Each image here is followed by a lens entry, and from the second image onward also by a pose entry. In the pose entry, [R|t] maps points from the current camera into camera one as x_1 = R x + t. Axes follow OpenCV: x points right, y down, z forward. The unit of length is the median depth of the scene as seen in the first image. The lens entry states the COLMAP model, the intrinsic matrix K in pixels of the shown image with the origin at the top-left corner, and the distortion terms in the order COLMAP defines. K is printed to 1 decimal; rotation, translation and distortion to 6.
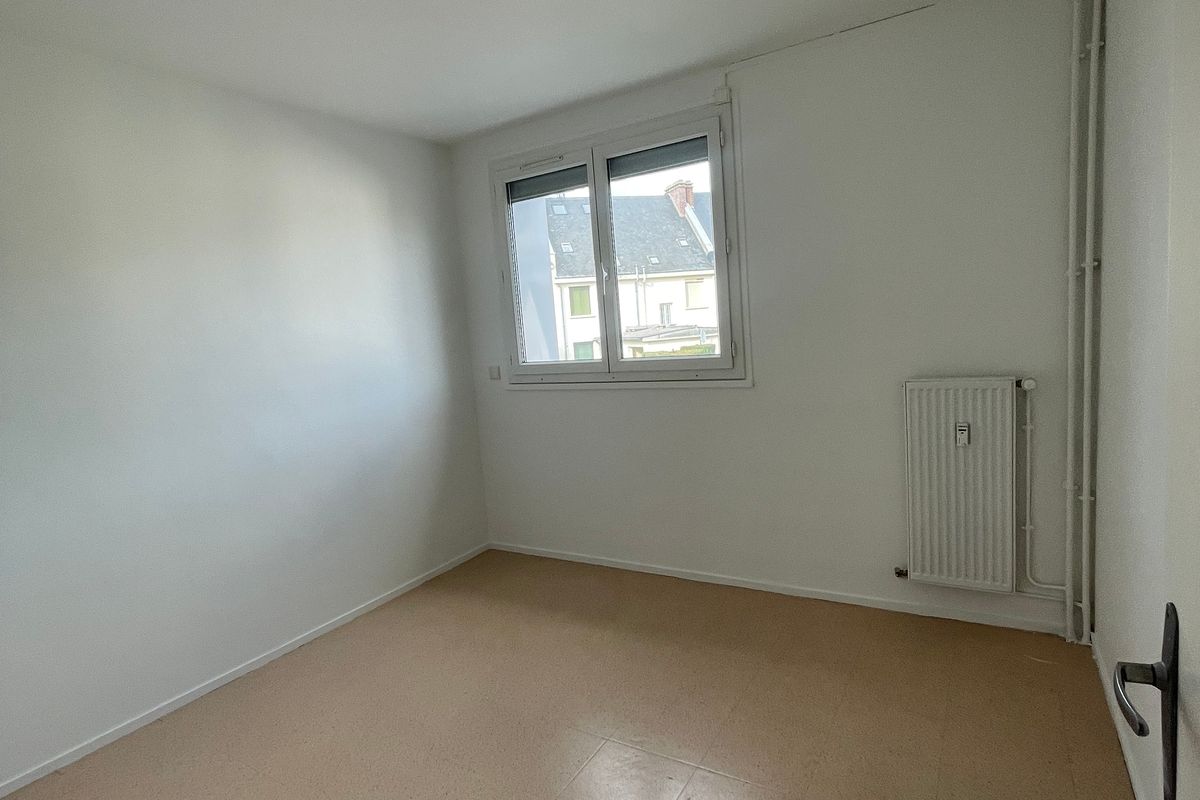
lens RADIAL K [[644.2, 0, 594.3], [0, 644.2, 395.0], [0, 0, 1]] dist [-0.001152, -0.000526]
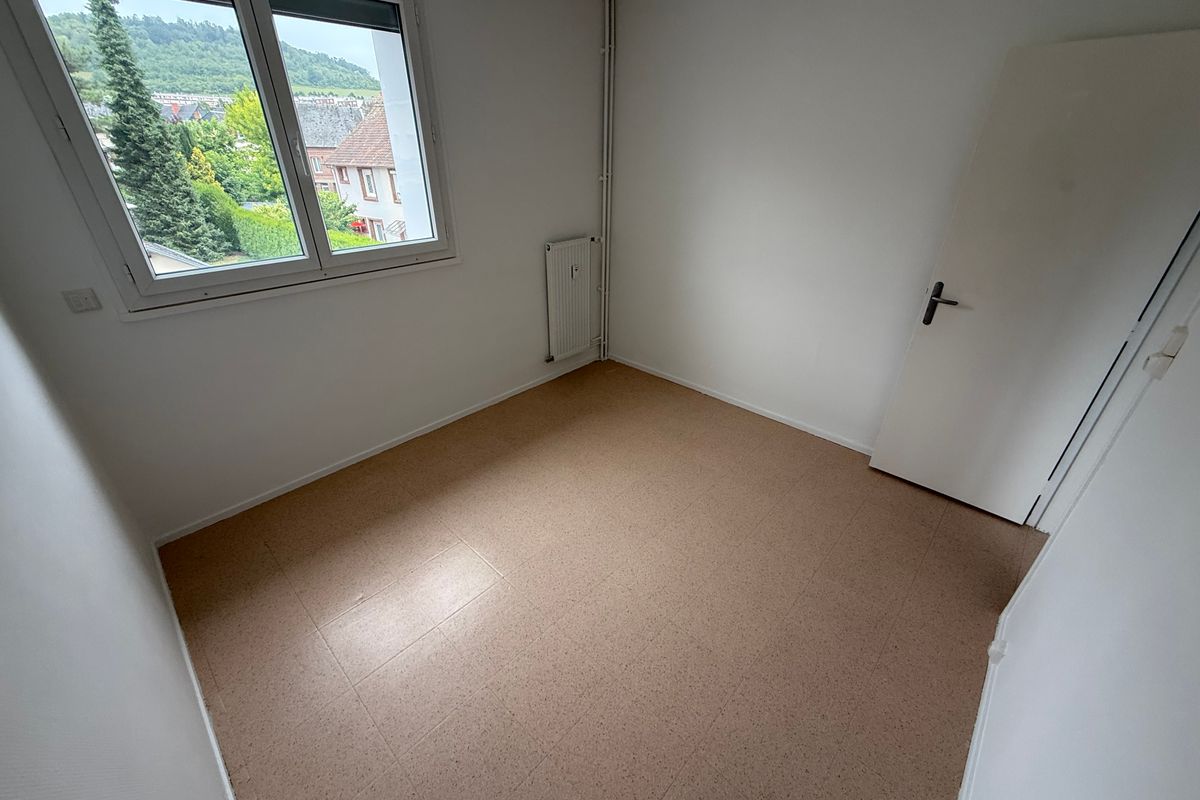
lens RADIAL K [[477.1, 0, 596.8], [0, 477.1, 400.6], [0, 0, 1]] dist [-0.000194, -0.000083]
pose [[0.205170, -0.394842, 0.895547, -0.601026], [0.095681, 0.918722, 0.383139, -0.090232], [-0.974038, 0.007078, 0.226273, 0.501456]]
